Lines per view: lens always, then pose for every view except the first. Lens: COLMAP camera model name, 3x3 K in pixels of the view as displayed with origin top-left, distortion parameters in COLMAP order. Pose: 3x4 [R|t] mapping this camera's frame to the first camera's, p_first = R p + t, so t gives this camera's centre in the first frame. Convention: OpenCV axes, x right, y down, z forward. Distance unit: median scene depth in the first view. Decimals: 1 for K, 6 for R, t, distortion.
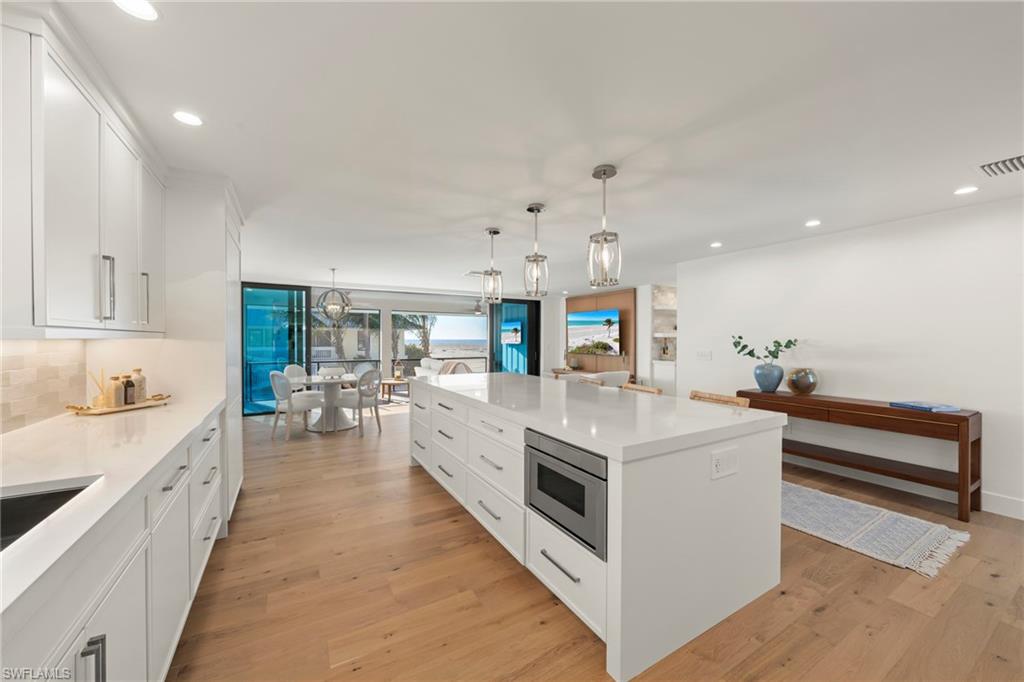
lens RADIAL K [[379.8, 0, 515.1], [0, 379.8, 343.5], [0, 0, 1]] dist [0.001196, 0.000293]
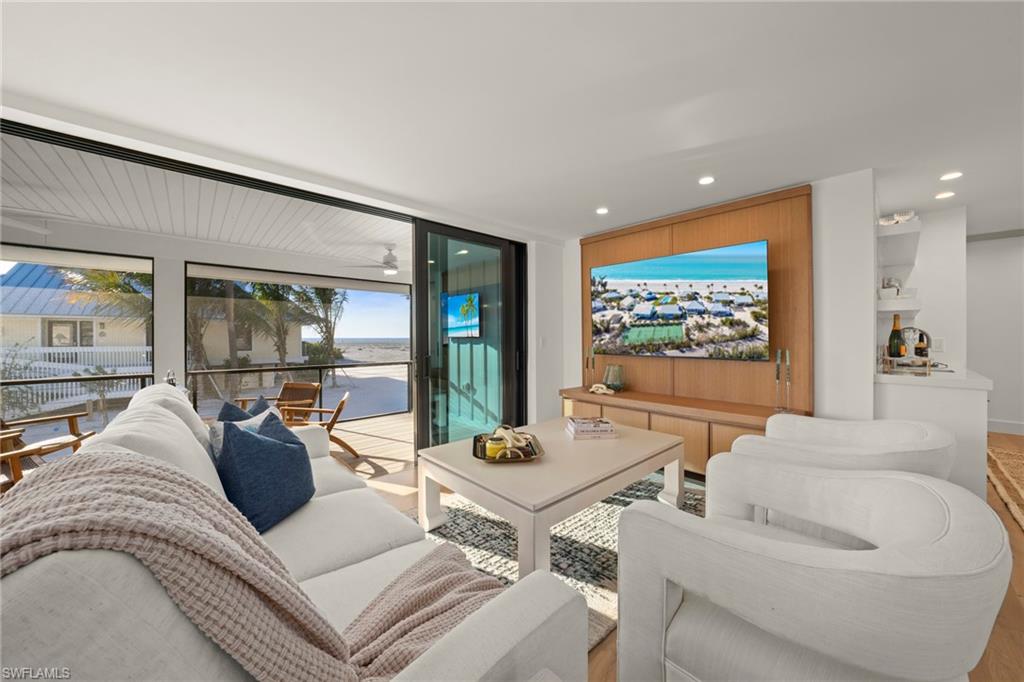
lens RADIAL K [[363.0, 0, 514.0], [0, 363.0, 334.0], [0, 0, 1]] dist [-0.010783, 0.000405]
pose [[0.978887, -0.002972, 0.204381, -0.046537], [0.006898, 0.999805, -0.018498, 0.008842], [-0.204286, 0.019517, 0.978717, 0.618555]]
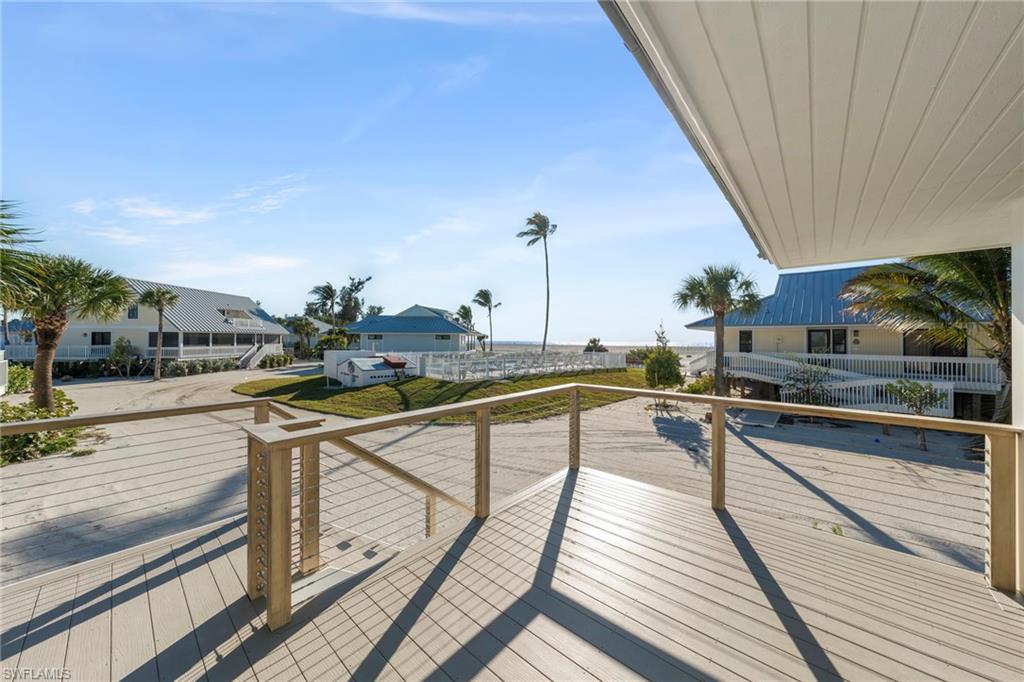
lens RADIAL K [[348.4, 0, 505.0], [0, 348.4, 340.0], [0, 0, 1]] dist [0.000667, 0.000092]
pose [[0.294950, -0.003771, -0.955505, -0.615721], [-0.012873, 0.999886, -0.007920, -0.011463], [0.955426, 0.014636, 0.294867, 0.596787]]
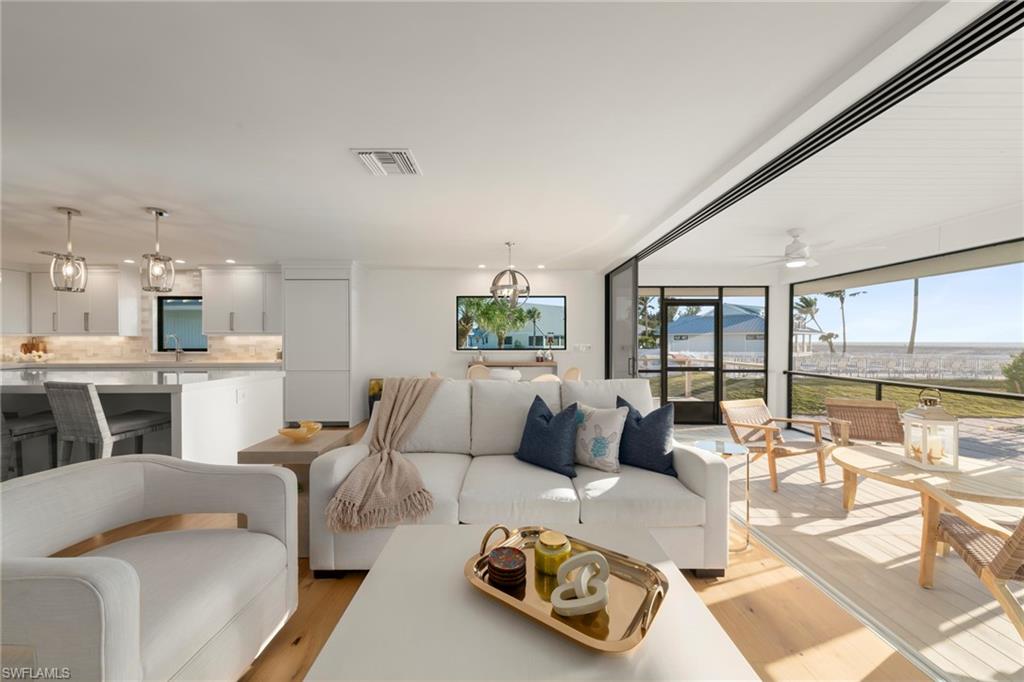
lens RADIAL K [[379.8, 0, 514.5], [0, 379.8, 339.8], [0, 0, 1]] dist [0.001196, 0.000293]
pose [[-0.500270, -0.007782, -0.865835, 0.123978], [-0.011033, 0.999936, -0.002612, 0.001176], [0.865799, 0.008246, -0.500323, 0.924684]]
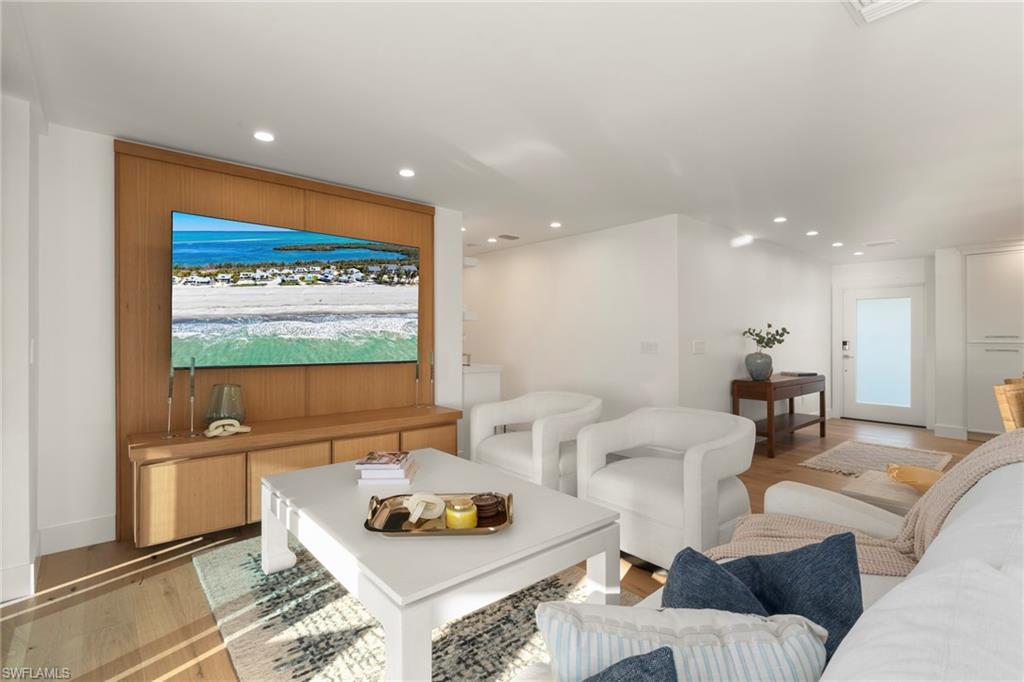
lens RADIAL K [[475.1, 0, 512.7], [0, 475.1, 331.3], [0, 0, 1]] dist [-0.002768, 0.000822]
pose [[-0.175291, 0.005765, 0.984500, -0.215502], [0.002749, 0.999982, -0.005367, 0.002229], [-0.984513, 0.001766, -0.175304, 0.878057]]
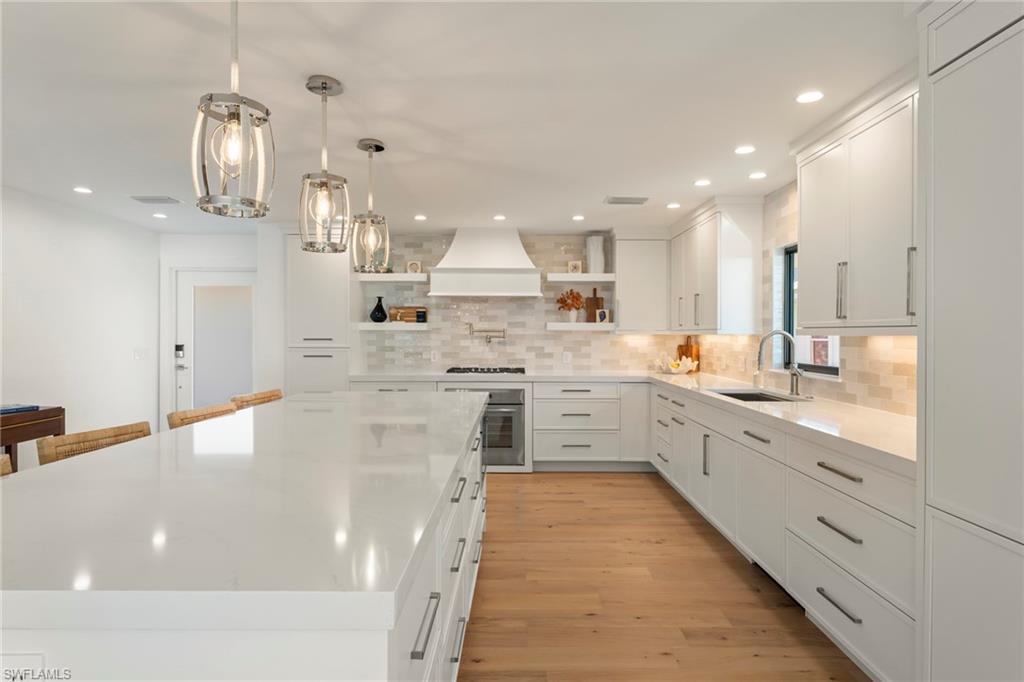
lens RADIAL K [[566.6, 0, 514.9], [0, 566.6, 338.2], [0, 0, 1]] dist [-0.000375, -0.000140]
pose [[-0.858727, -0.012595, 0.512279, -0.201366], [-0.001857, 0.999768, 0.021467, -0.007197], [-0.512431, 0.017483, -0.858551, 0.538253]]
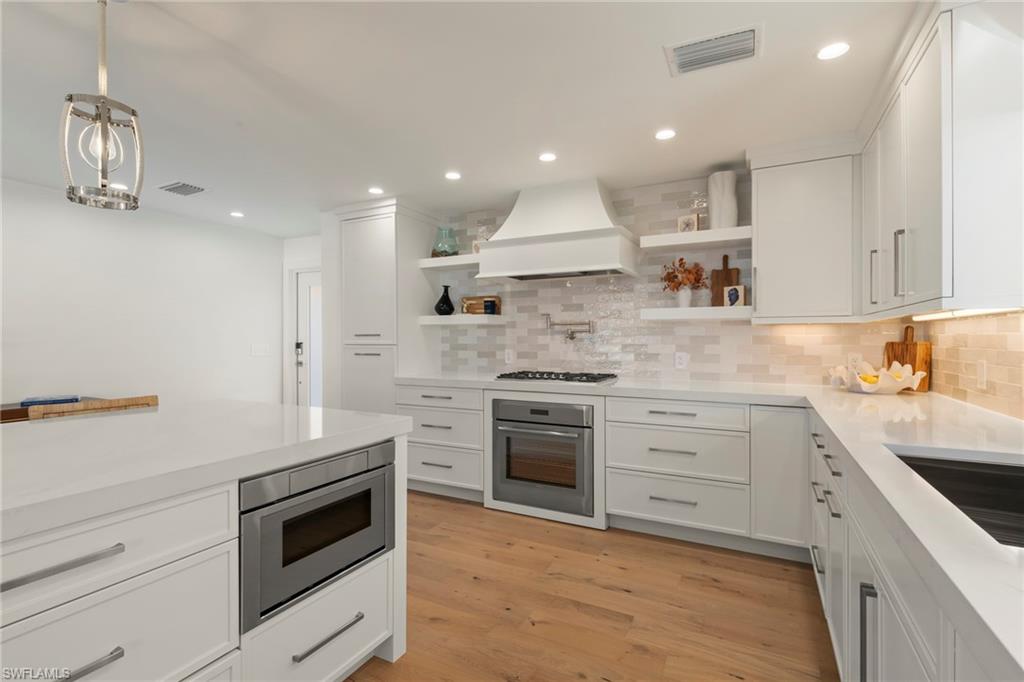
lens RADIAL K [[475.1, 0, 510.5], [0, 475.1, 342.3], [0, 0, 1]] dist [-0.002768, 0.000822]
pose [[-0.522801, -0.011310, 0.852380, -0.163301], [0.008713, 0.999789, 0.018610, 0.007260], [-0.852410, 0.017156, -0.522592, 0.241777]]
